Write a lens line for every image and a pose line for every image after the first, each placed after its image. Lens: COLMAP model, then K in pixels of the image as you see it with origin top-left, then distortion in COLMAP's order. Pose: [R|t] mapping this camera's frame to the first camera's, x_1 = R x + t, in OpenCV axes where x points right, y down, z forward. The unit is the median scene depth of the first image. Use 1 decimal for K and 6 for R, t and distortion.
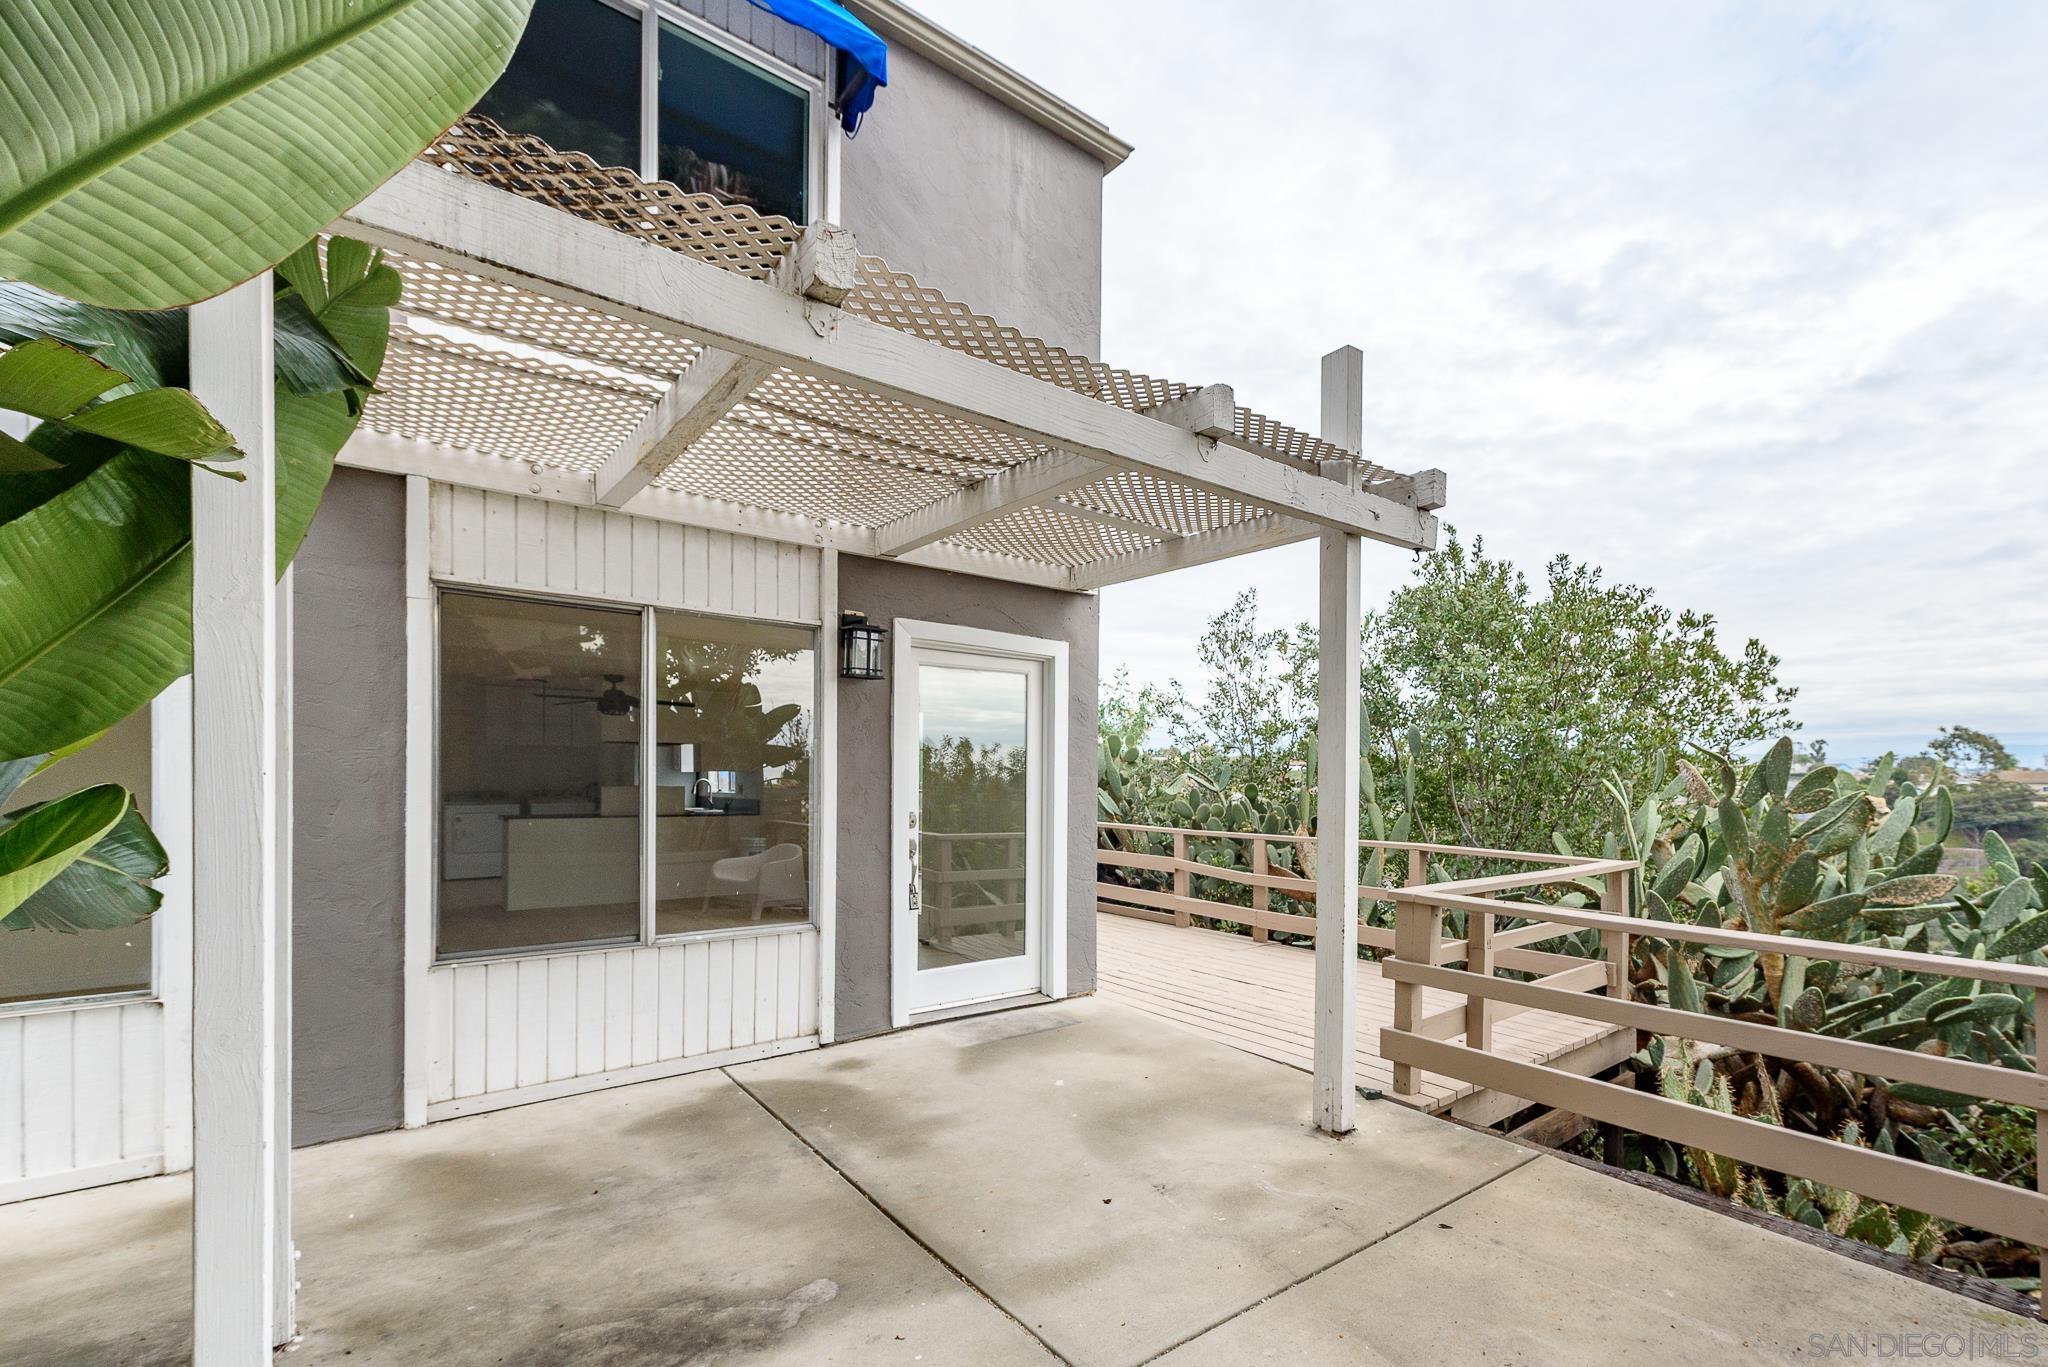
lens RADIAL K [[1015.4, 0, 1050.8], [0, 1015.4, 776.1], [0, 0, 1]] dist [0.005319, 0.000404]
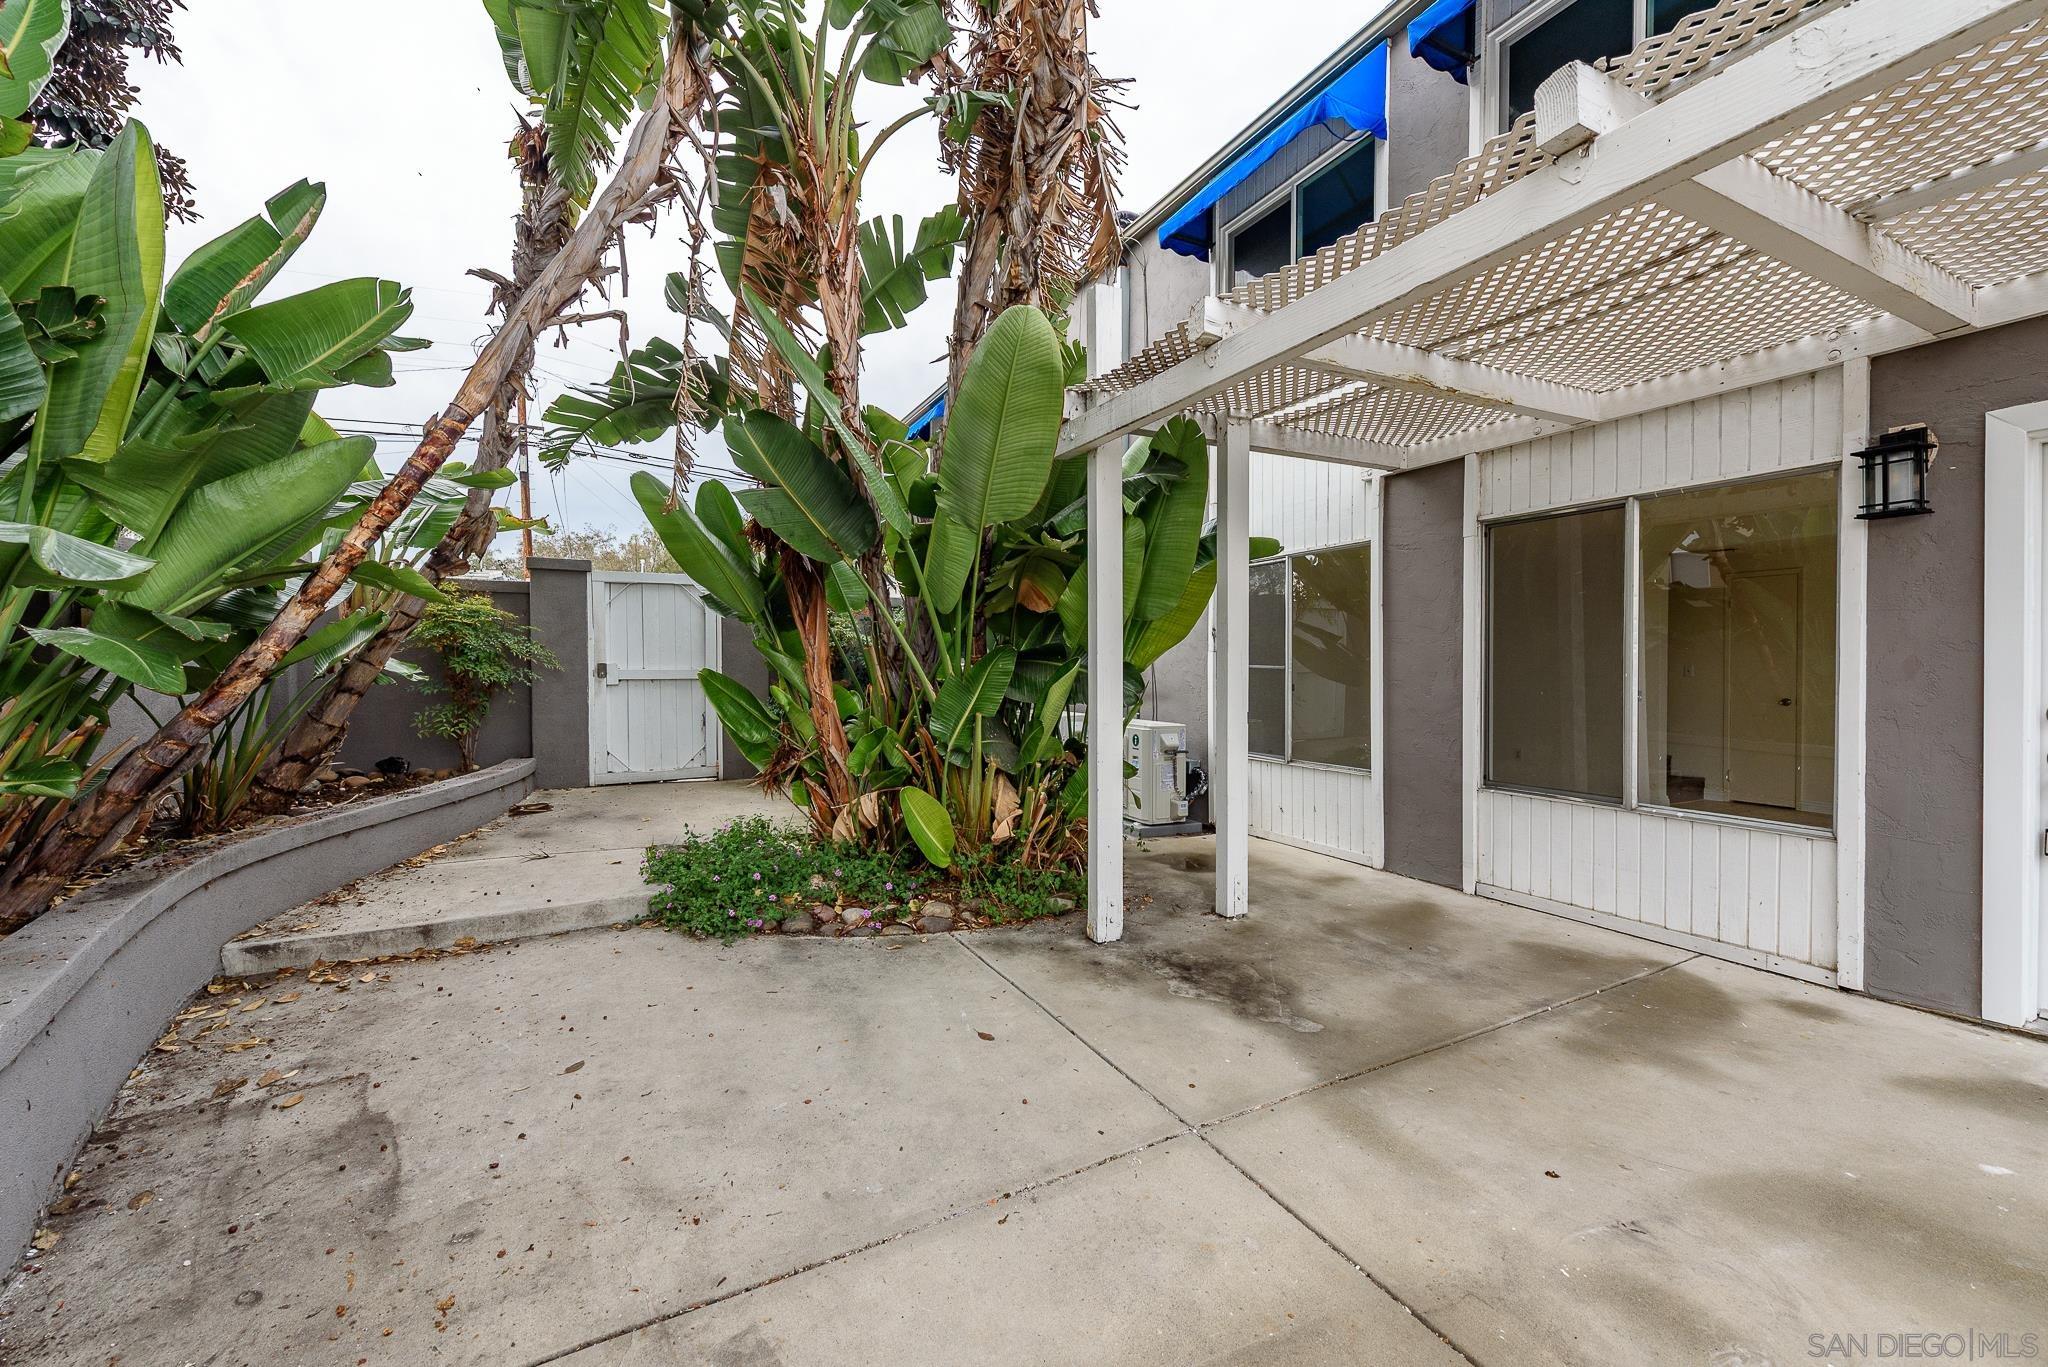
lens RADIAL K [[809.8, 0, 1026.9], [0, 809.8, 677.5], [0, 0, 1]] dist [-0.001401, -0.001359]
pose [[-0.247102, 0.007619, -0.968959, 0.586112], [0.000566, 0.999970, 0.007719, 0.017576], [0.968989, 0.001359, -0.247099, 0.576871]]
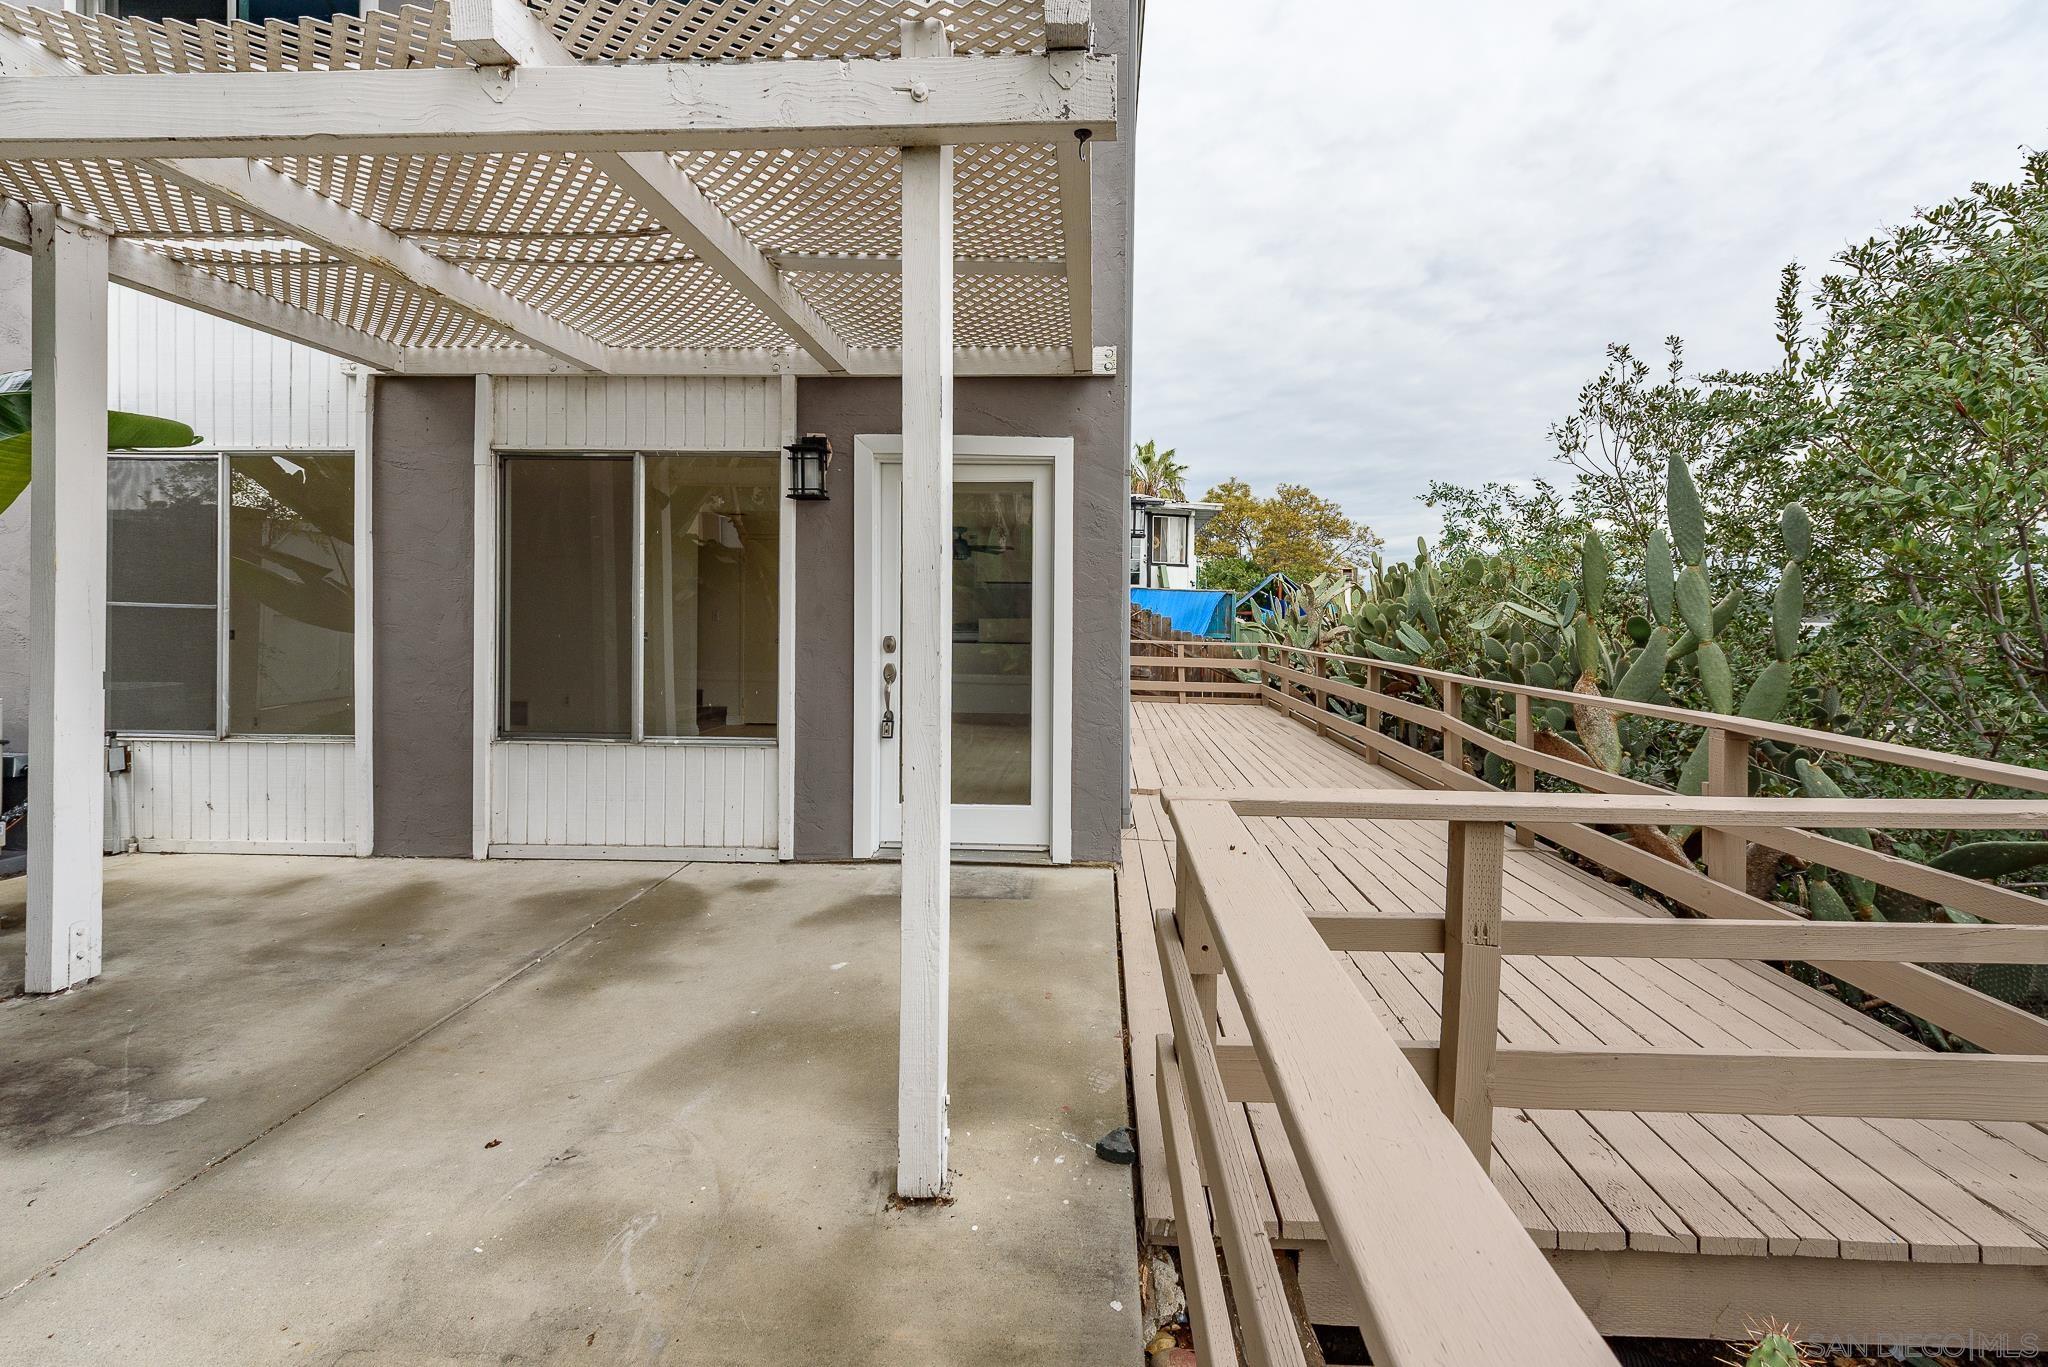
lens RADIAL K [[809.8, 0, 1092.6], [0, 809.8, 617.7], [0, 0, 1]] dist [-0.001401, -0.001359]
pose [[0.739488, 0.002602, -0.673164, 0.598583], [-0.004372, 0.999990, -0.000938, 0.020625], [0.673155, 0.003637, 0.739492, 0.652330]]
